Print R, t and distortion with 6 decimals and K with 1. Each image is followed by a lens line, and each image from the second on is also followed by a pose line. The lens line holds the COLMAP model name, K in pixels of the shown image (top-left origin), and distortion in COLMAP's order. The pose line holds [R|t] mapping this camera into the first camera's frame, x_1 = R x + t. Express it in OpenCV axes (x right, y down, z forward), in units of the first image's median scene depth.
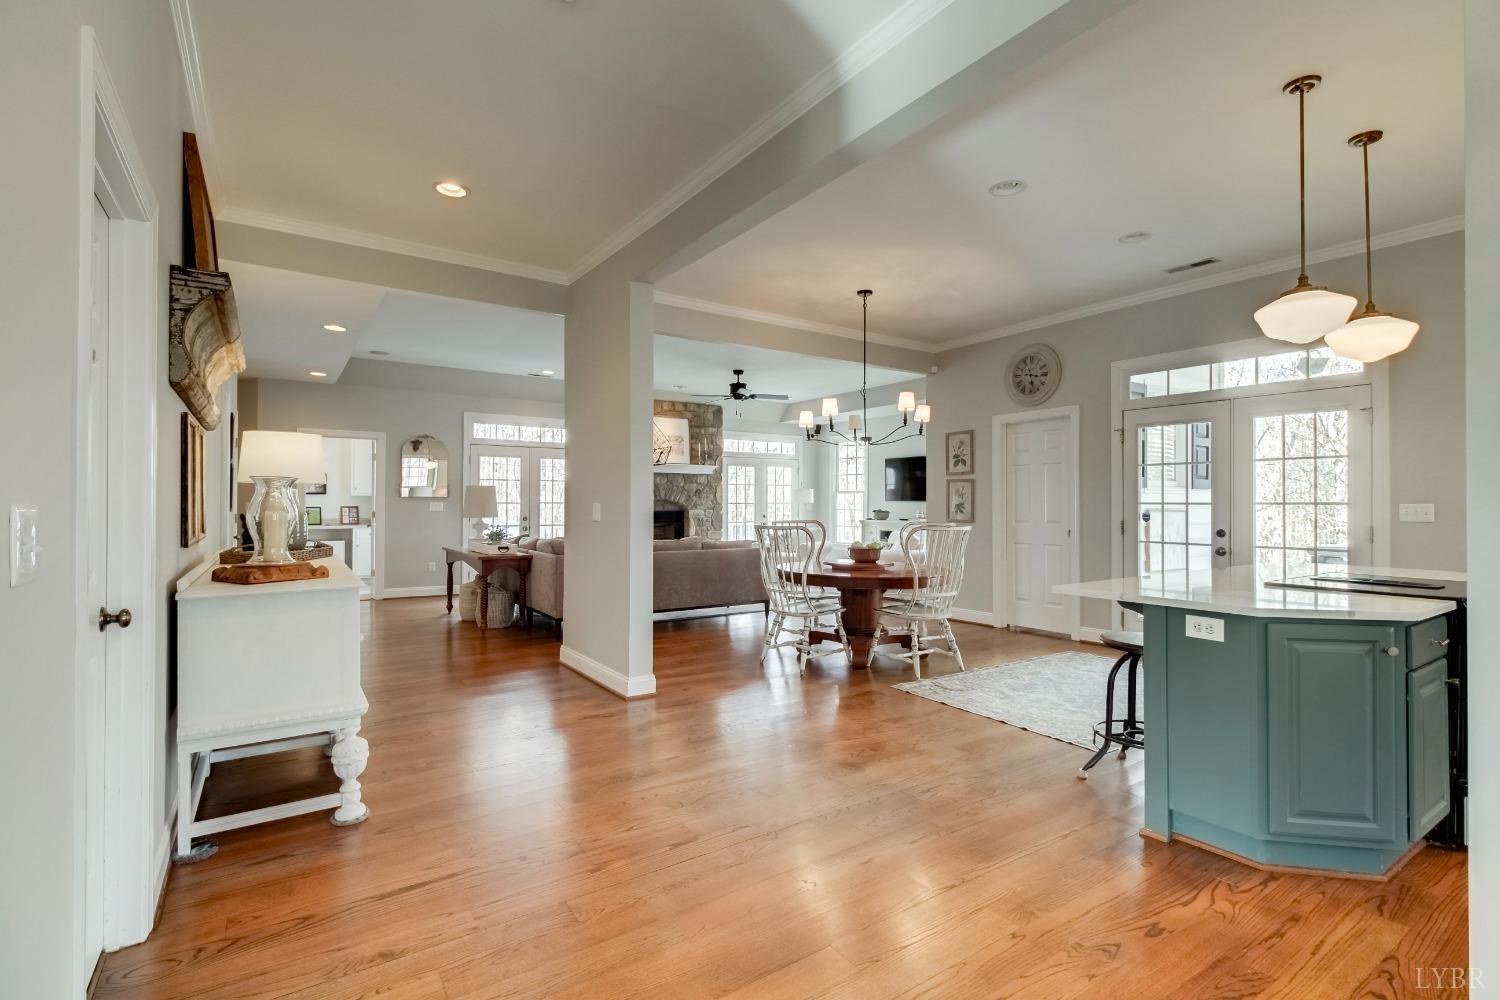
lens RADIAL K [[694.2, 0, 750.0], [0, 694.2, 500.0], [0, 0, 1]] dist [-0.000394, -0.000336]
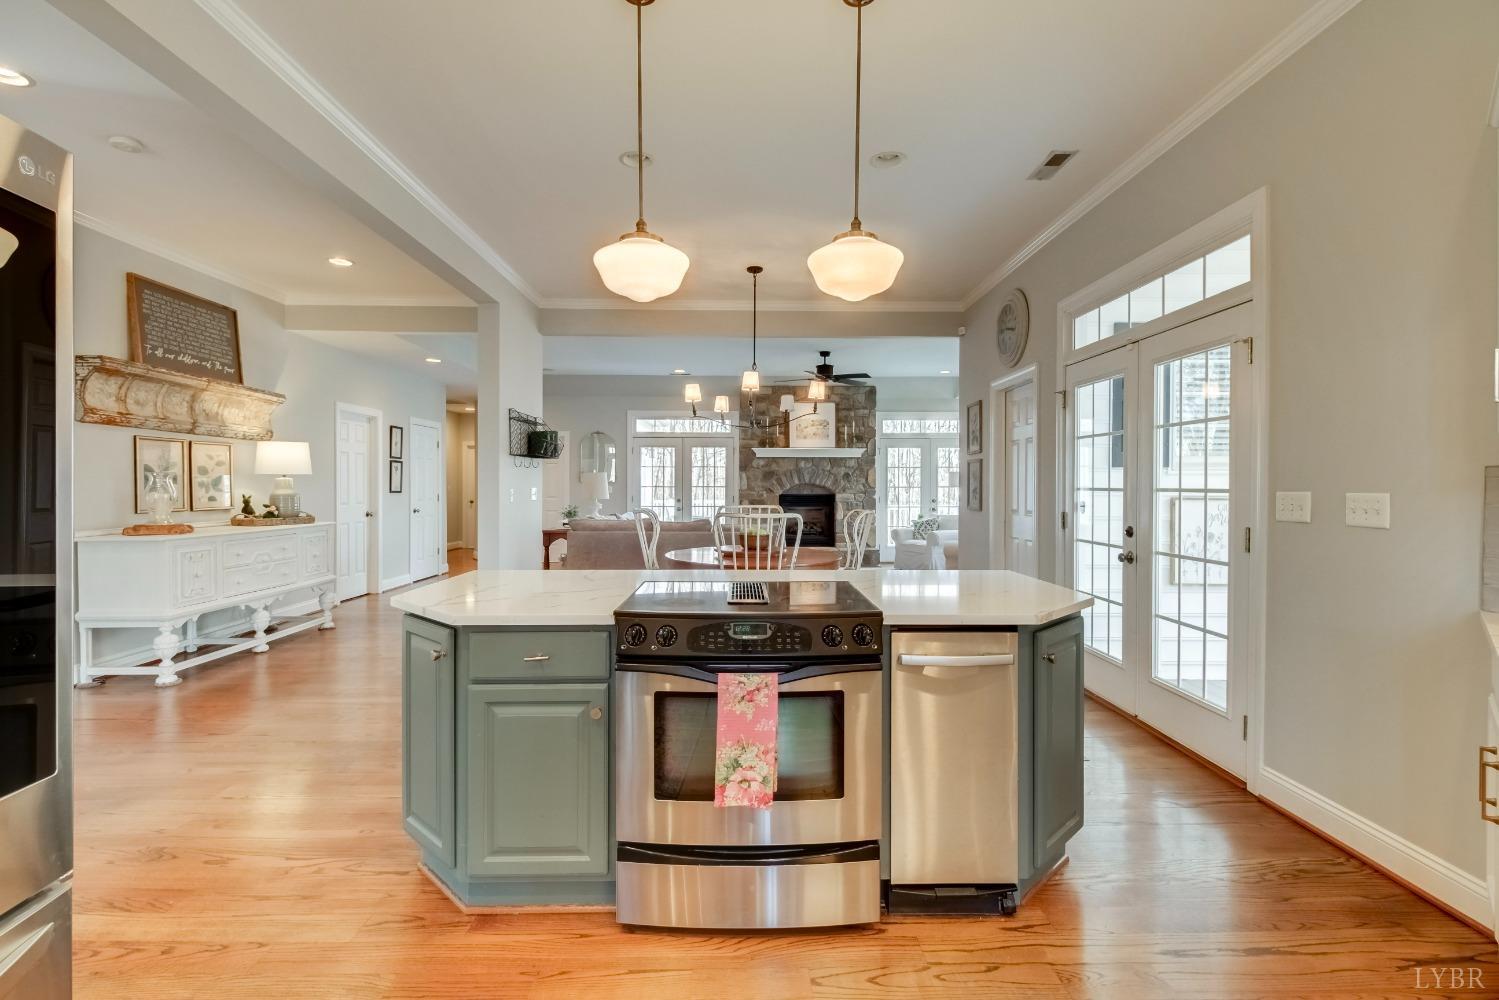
lens RADIAL K [[697.4, 0, 752.6], [0, 697.4, 491.9], [0, 0, 1]] dist [0.001778, 0.000382]
pose [[0.839492, 0.005464, -0.543345, 0.432207], [0.001656, 0.999919, 0.012614, -0.001308], [0.543370, -0.011489, 0.839415, 0.113876]]
